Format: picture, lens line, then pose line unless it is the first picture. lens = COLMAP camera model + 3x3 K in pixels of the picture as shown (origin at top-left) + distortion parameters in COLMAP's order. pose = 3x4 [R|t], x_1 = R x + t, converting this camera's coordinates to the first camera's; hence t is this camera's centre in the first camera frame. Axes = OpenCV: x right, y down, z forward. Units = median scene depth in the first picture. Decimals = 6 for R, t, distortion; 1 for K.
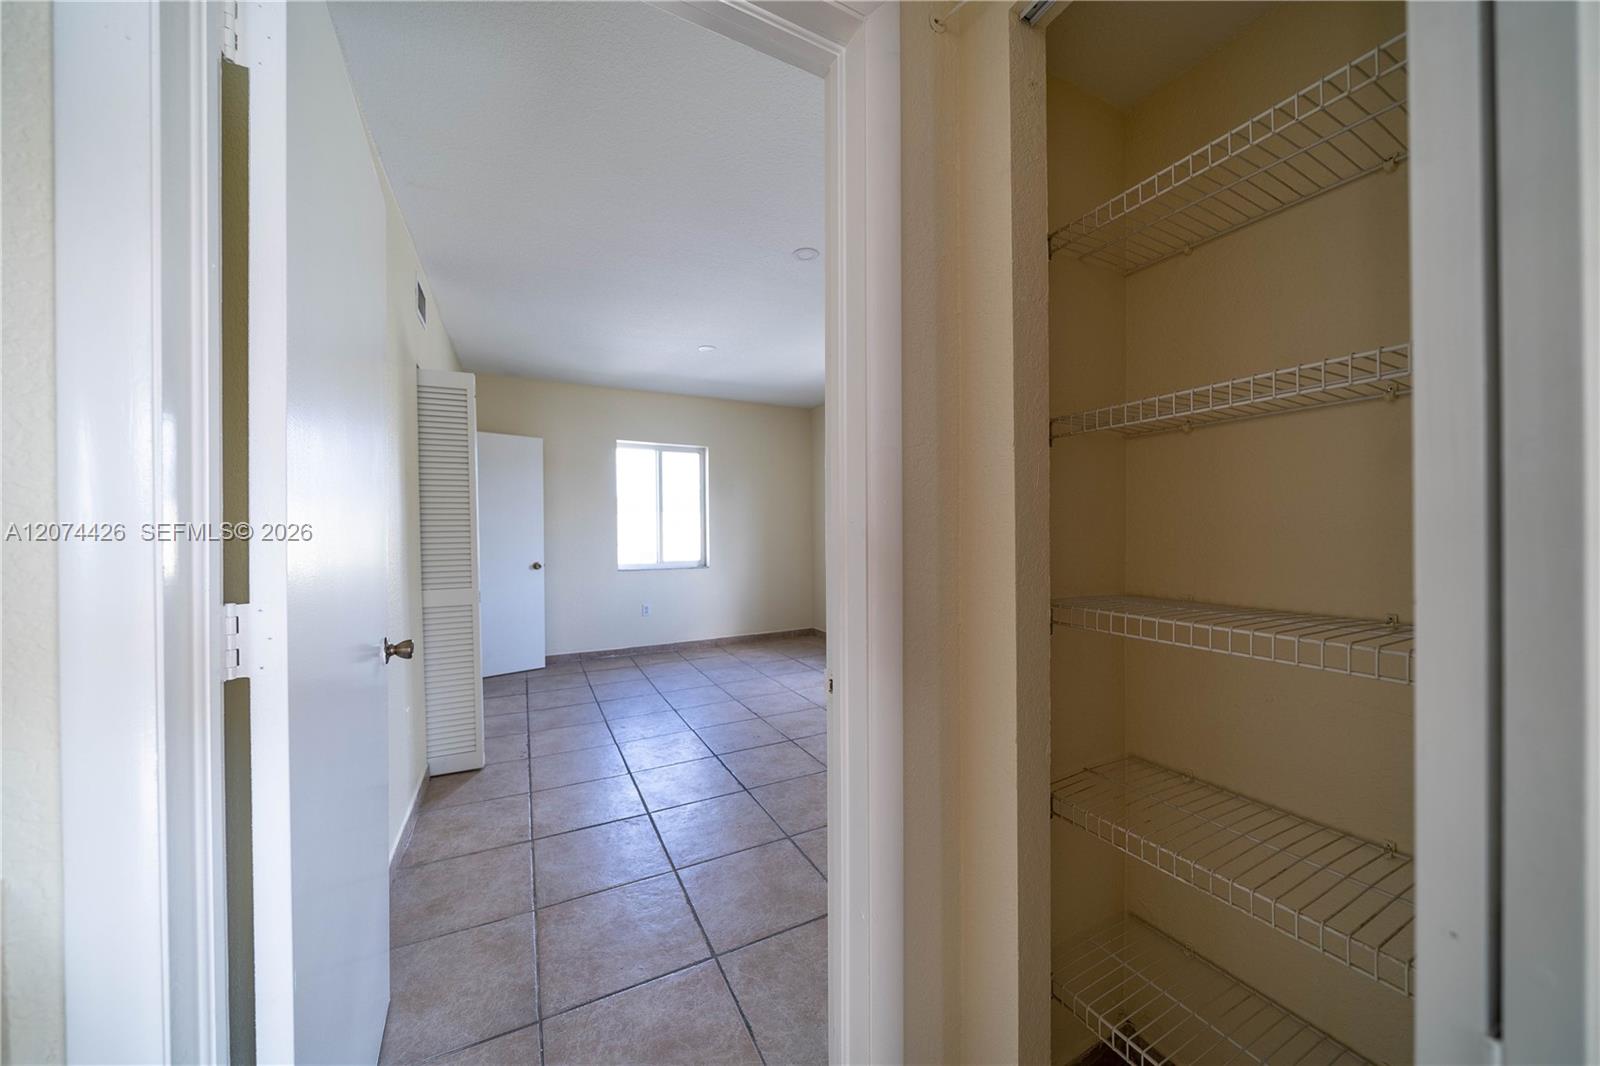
lens RADIAL K [[551.5, 0, 794.8], [0, 551.5, 535.9], [0, 0, 1]] dist [-0.008047, -0.000040]
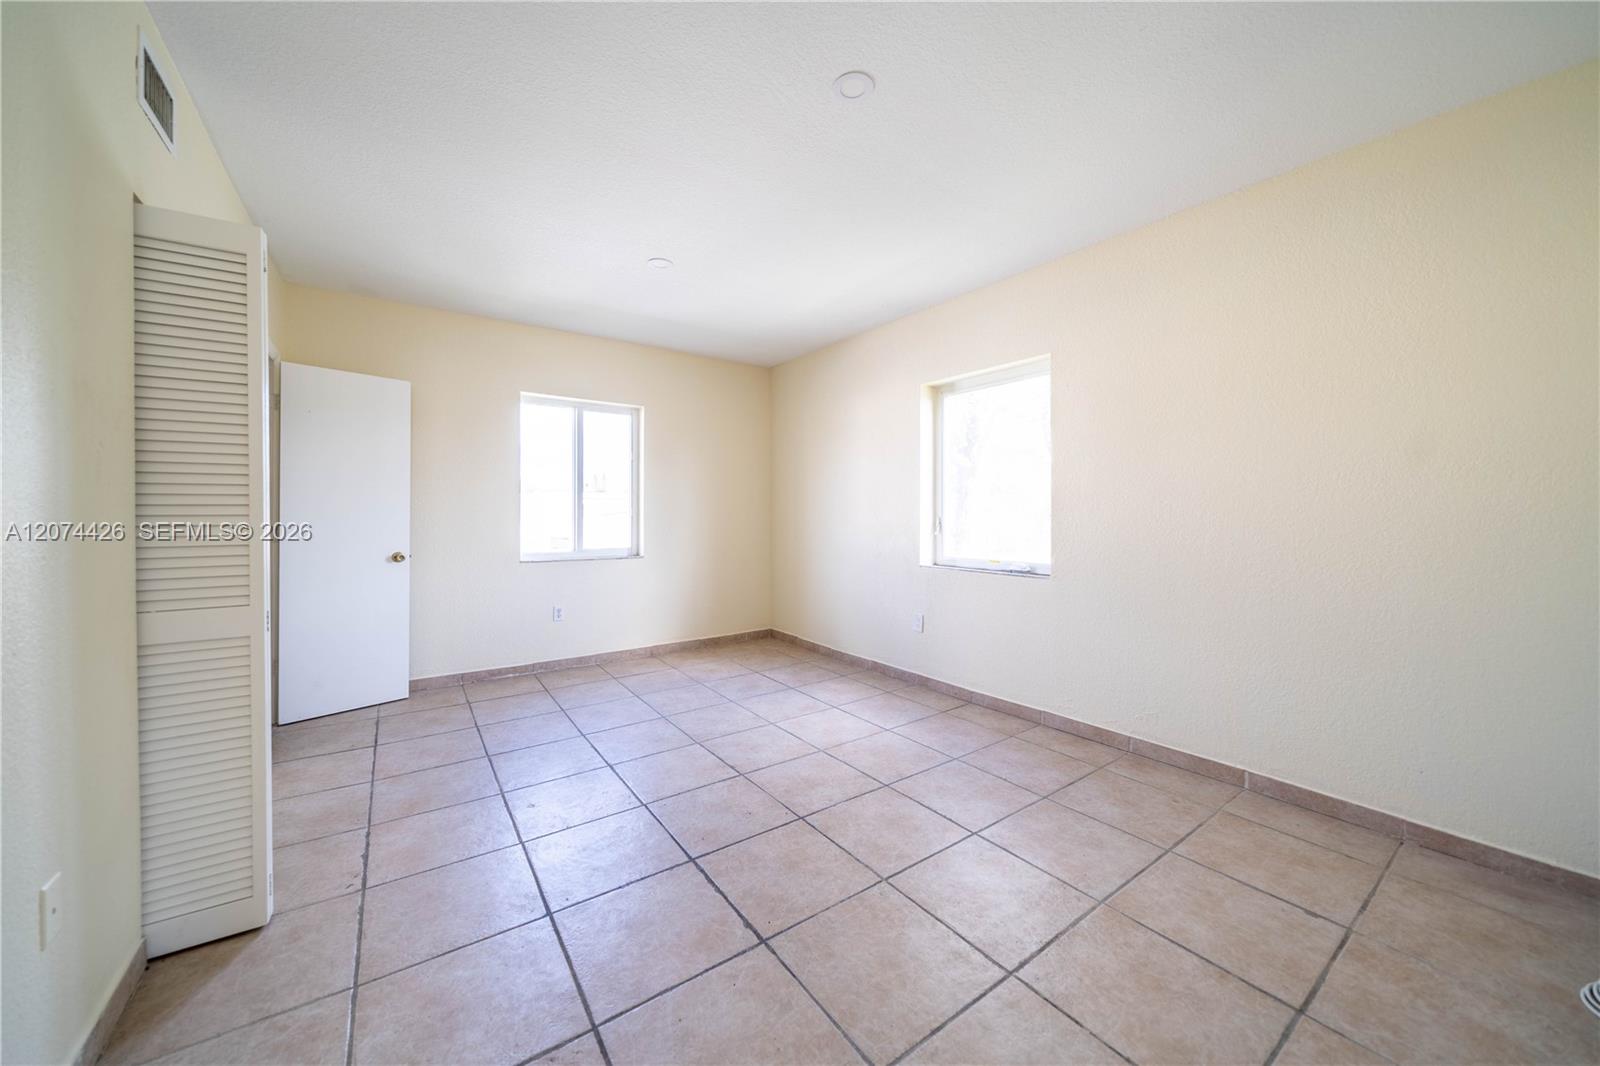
lens RADIAL K [[595.0, 0, 846.7], [0, 595.0, 511.6], [0, 0, 1]] dist [-0.001740, -0.000102]
pose [[0.980361, 0.010310, 0.196944, -0.060122], [-0.007816, 0.999879, -0.013434, 0.000606], [-0.197059, 0.011631, 0.980323, 0.156006]]
